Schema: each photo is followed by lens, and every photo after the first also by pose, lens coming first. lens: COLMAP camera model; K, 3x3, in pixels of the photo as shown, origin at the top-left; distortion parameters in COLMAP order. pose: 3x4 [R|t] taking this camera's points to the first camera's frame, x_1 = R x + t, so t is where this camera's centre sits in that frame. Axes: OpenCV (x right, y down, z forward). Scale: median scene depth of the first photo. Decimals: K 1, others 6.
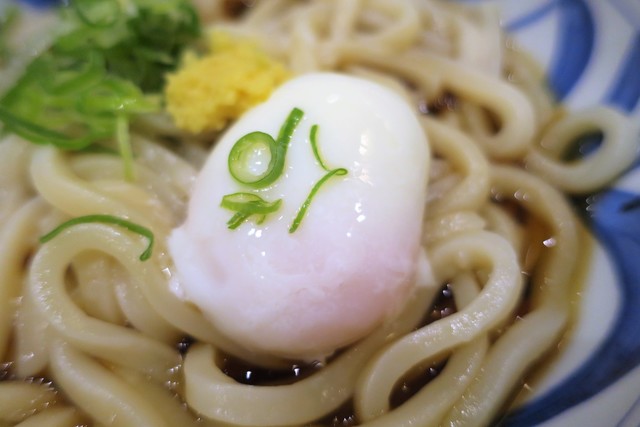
lens RADIAL K [[532.4, 0, 321.0], [0, 532.4, 201.7], [0, 0, 1]] dist [0.010280, 0.005038]
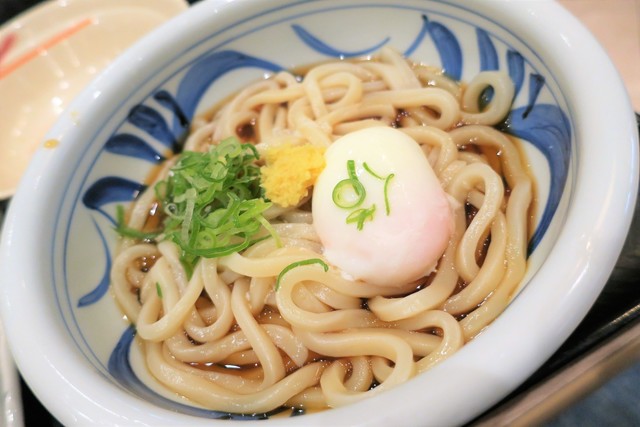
lens RADIAL K [[498.6, 0, 320.0], [0, 498.6, 213.5], [0, 0, 1]] dist [-0.008253, -0.002704]
pose [[0.850682, -0.518650, 0.085688, -0.342674], [0.522580, 0.852032, -0.030844, -0.017108], [-0.057012, 0.071018, 0.995844, -0.635012]]
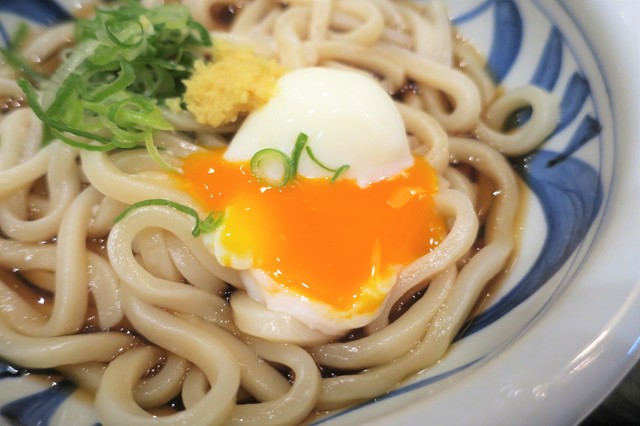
lens RADIAL K [[498.6, 0, 320.0], [0, 498.6, 213.0], [0, 0, 1]] dist [-0.008253, -0.002704]
pose [[0.994138, -0.078136, 0.074727, -0.101128], [0.072620, 0.994619, 0.073884, 0.000475], [-0.080098, -0.068024, 0.994463, -0.196499]]
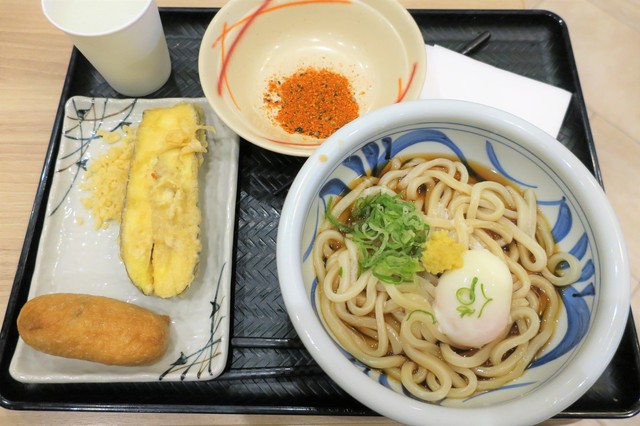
lens RADIAL K [[498.6, 0, 320.0], [0, 498.6, 213.0], [0, 0, 1]] dist [-0.008253, -0.002704]
pose [[0.999841, -0.016471, -0.006866, -0.905940], [0.017612, 0.972782, 0.231052, -1.192879], [0.002874, -0.231136, 0.972917, -1.766592]]
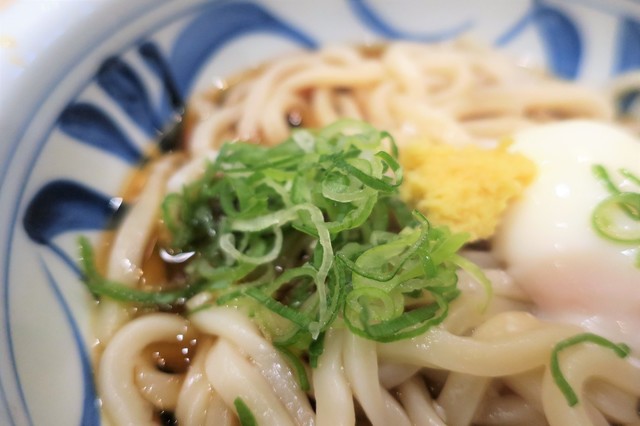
lens RADIAL K [[498.6, 0, 320.0], [0, 498.6, 213.0], [0, 0, 1]] dist [-0.008253, -0.002704]
pose [[0.754646, -0.477025, 0.450507, -0.920031], [0.496935, 0.863876, 0.082308, -0.423623], [-0.428445, 0.161759, 0.888971, 0.309248]]
